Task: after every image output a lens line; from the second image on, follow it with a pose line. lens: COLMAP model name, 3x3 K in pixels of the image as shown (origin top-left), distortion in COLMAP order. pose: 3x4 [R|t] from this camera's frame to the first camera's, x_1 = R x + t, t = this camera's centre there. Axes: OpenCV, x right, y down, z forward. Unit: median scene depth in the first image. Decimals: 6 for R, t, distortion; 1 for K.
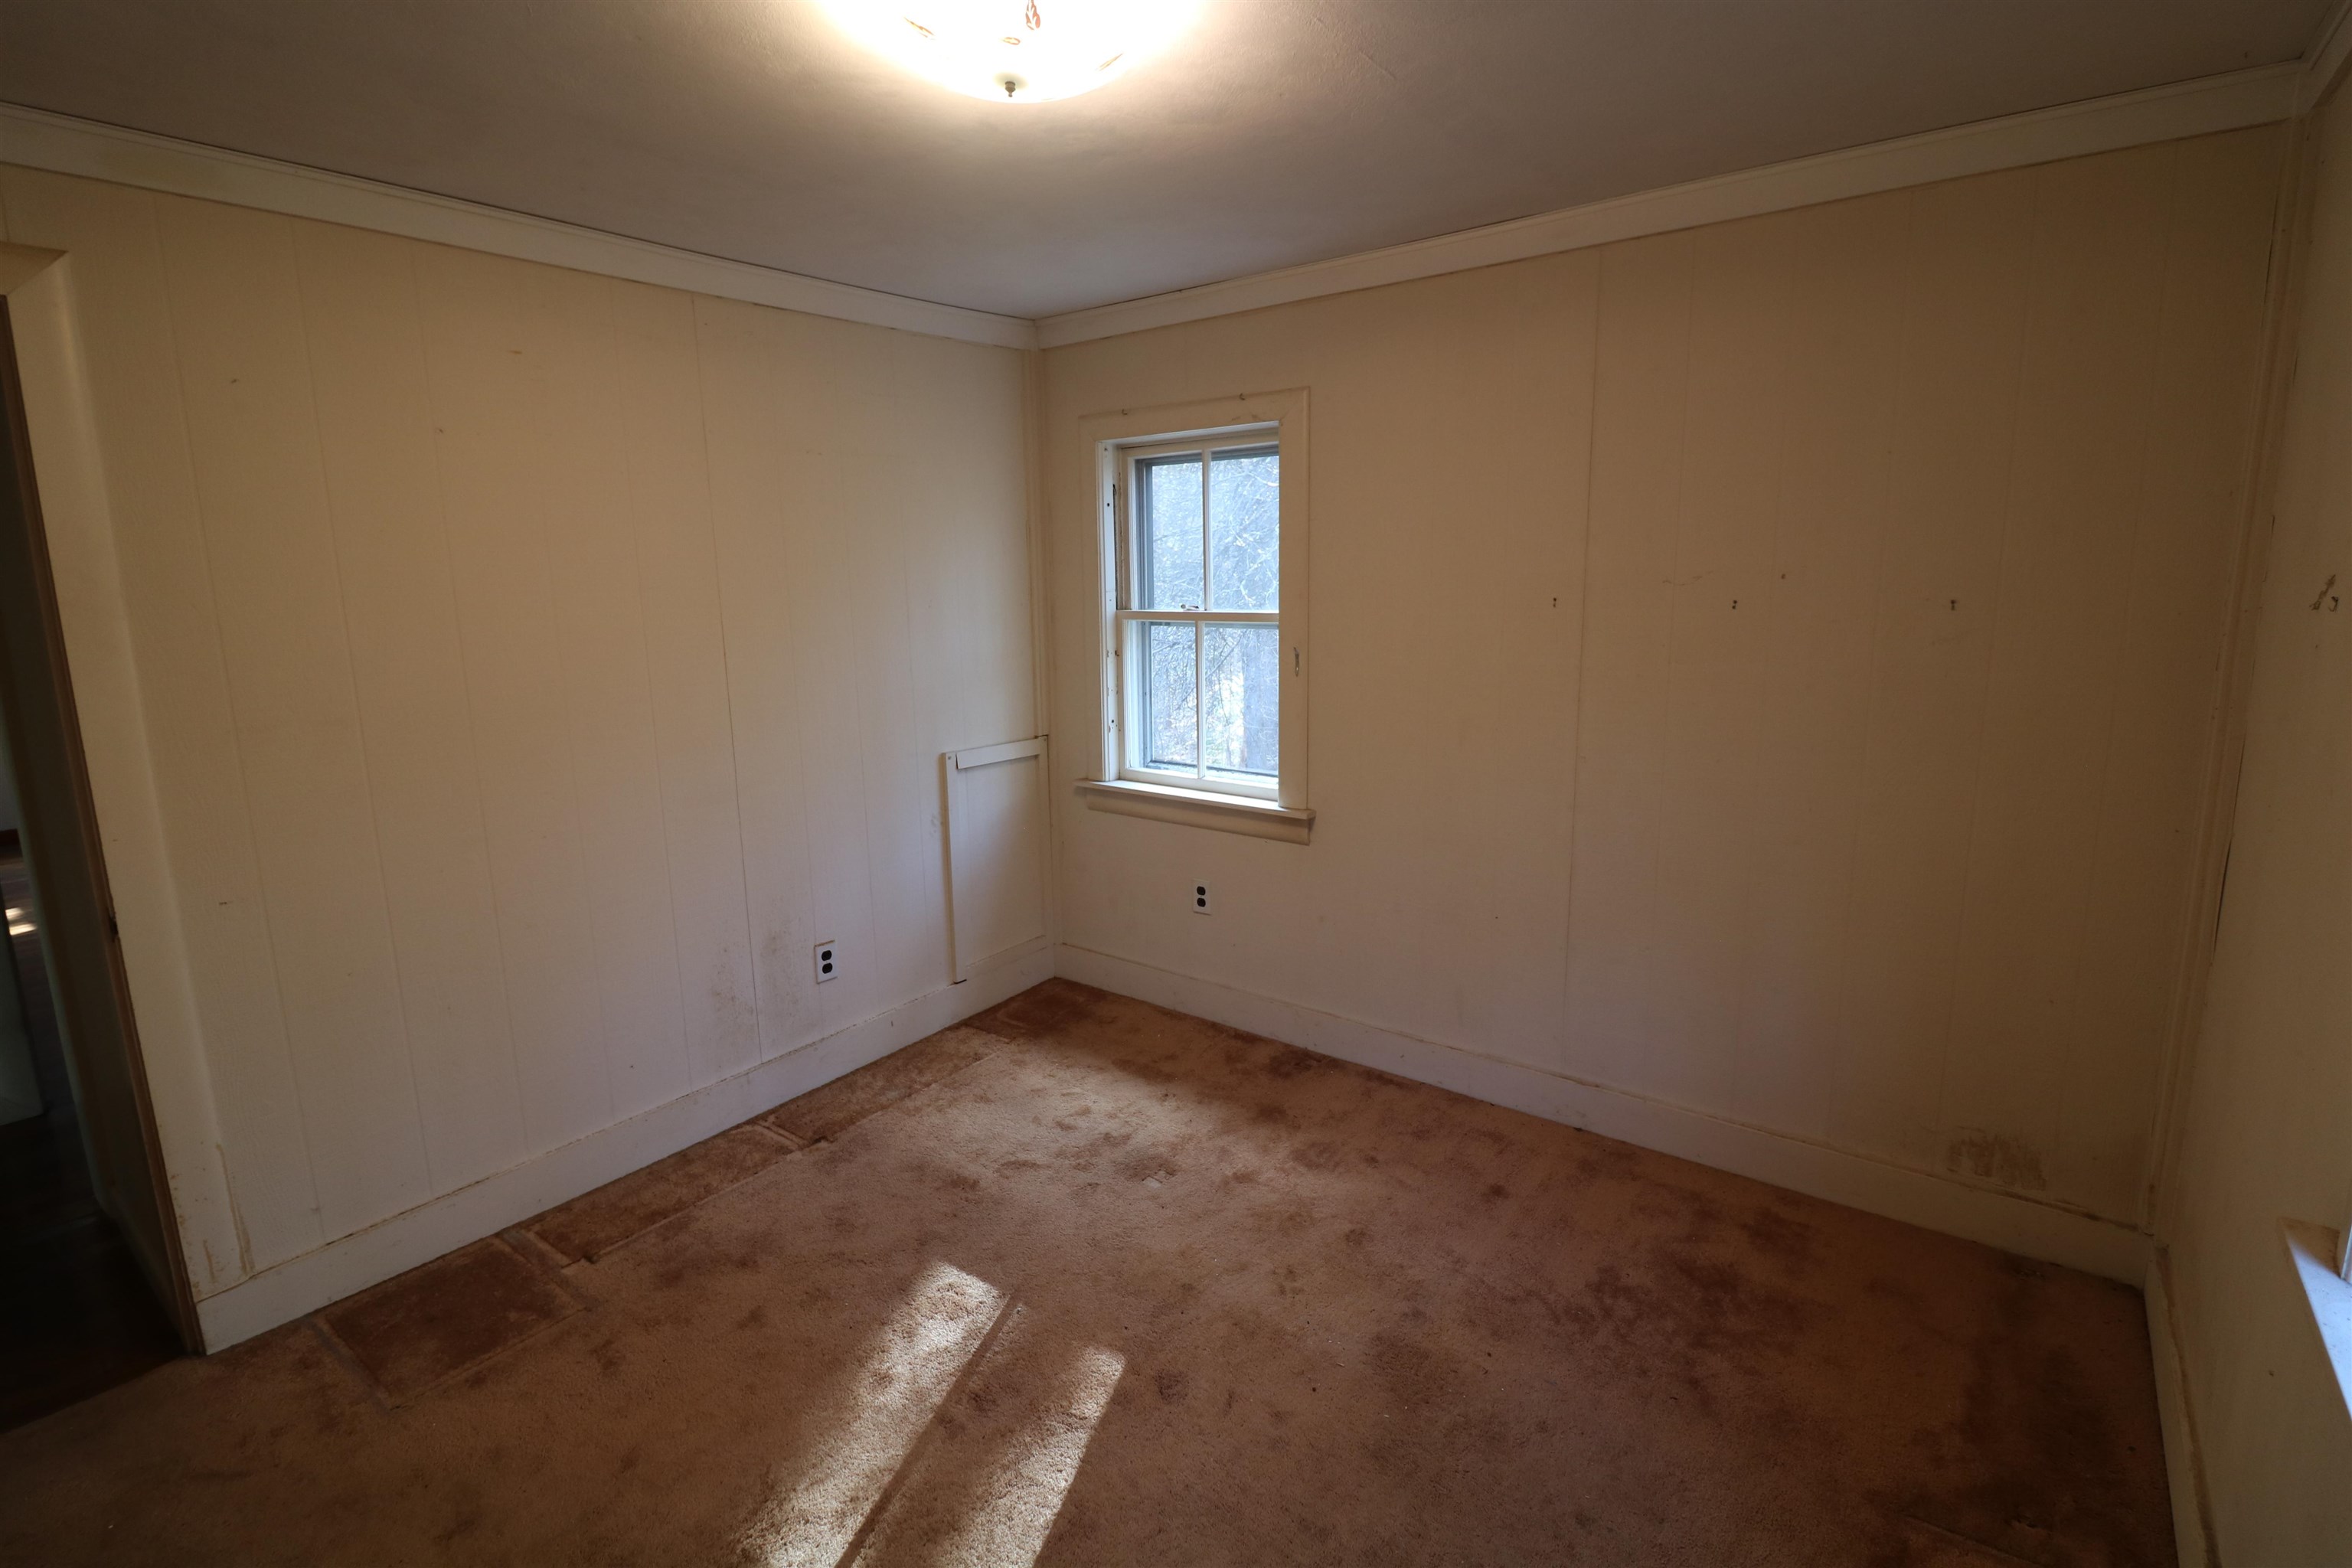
lens RADIAL K [[1083.1, 0, 1176.9], [0, 1083.1, 764.9], [0, 0, 1]] dist [-0.003562, -0.011538]
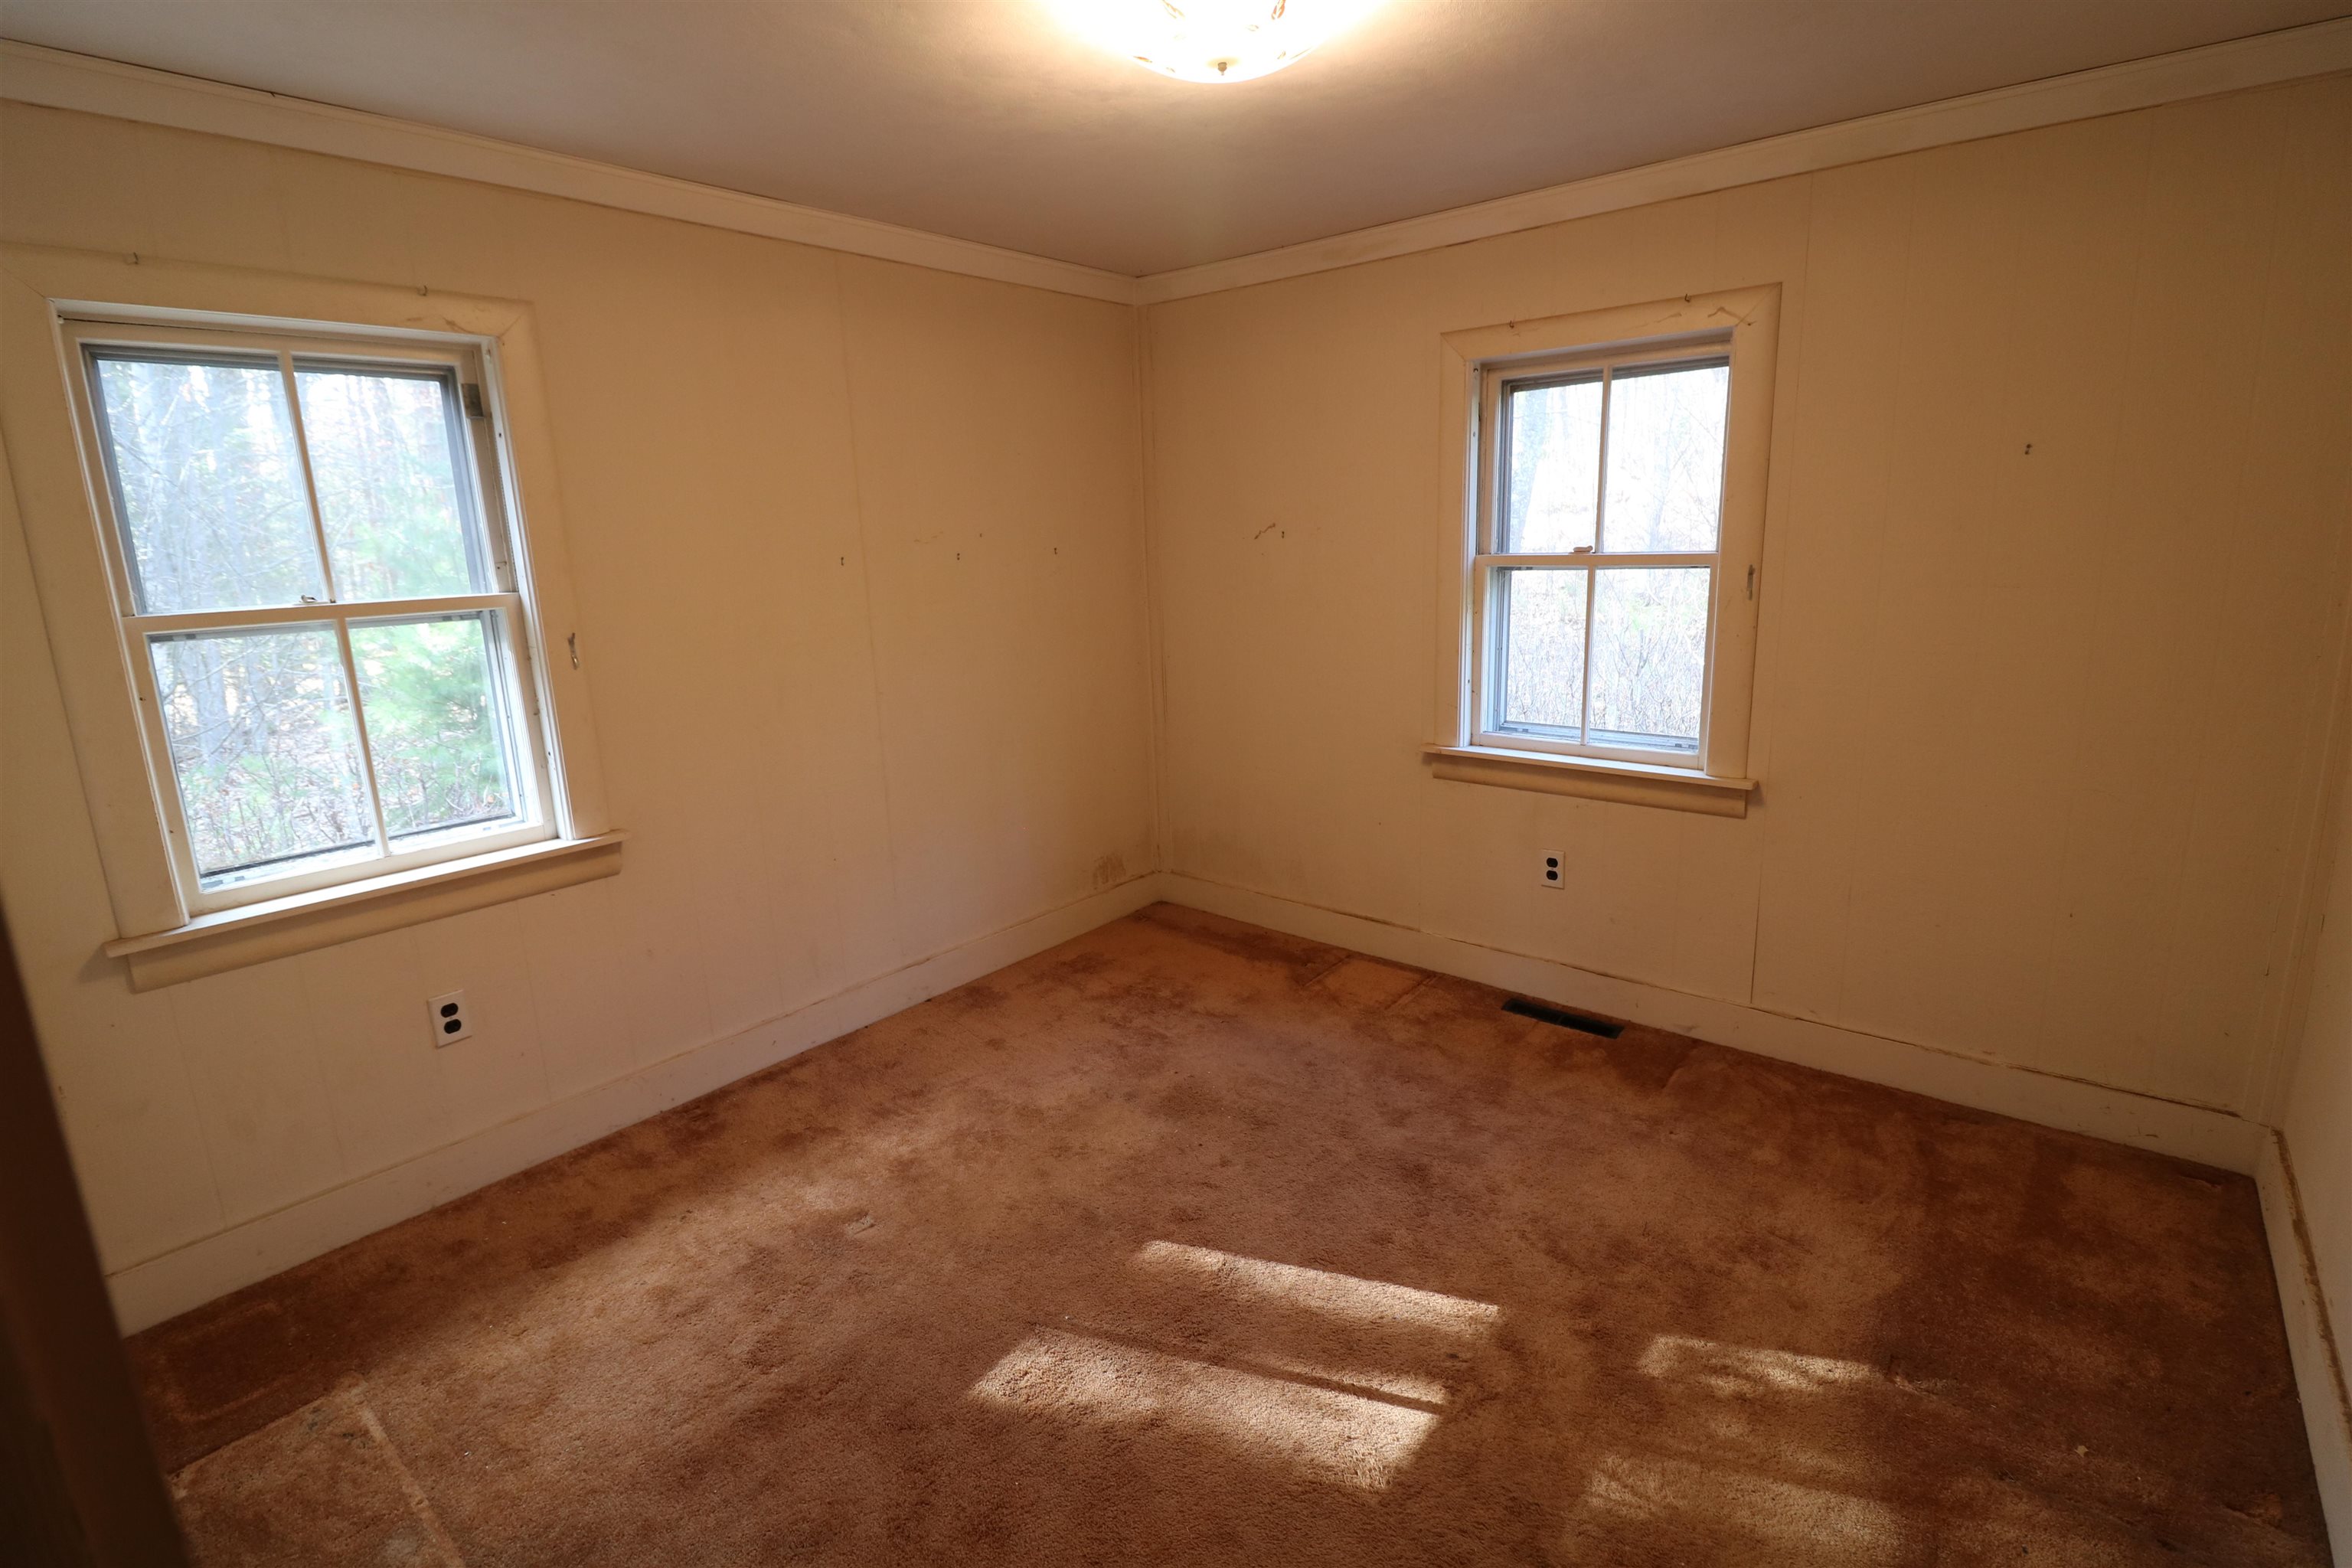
lens RADIAL K [[1083.1, 0, 1176.9], [0, 1083.1, 764.9], [0, 0, 1]] dist [-0.003562, -0.011538]
pose [[0.034970, -0.190897, 0.980987, -0.743996], [0.211360, 0.960797, 0.179434, -0.070965], [-0.976783, 0.201067, 0.073947, 0.584962]]
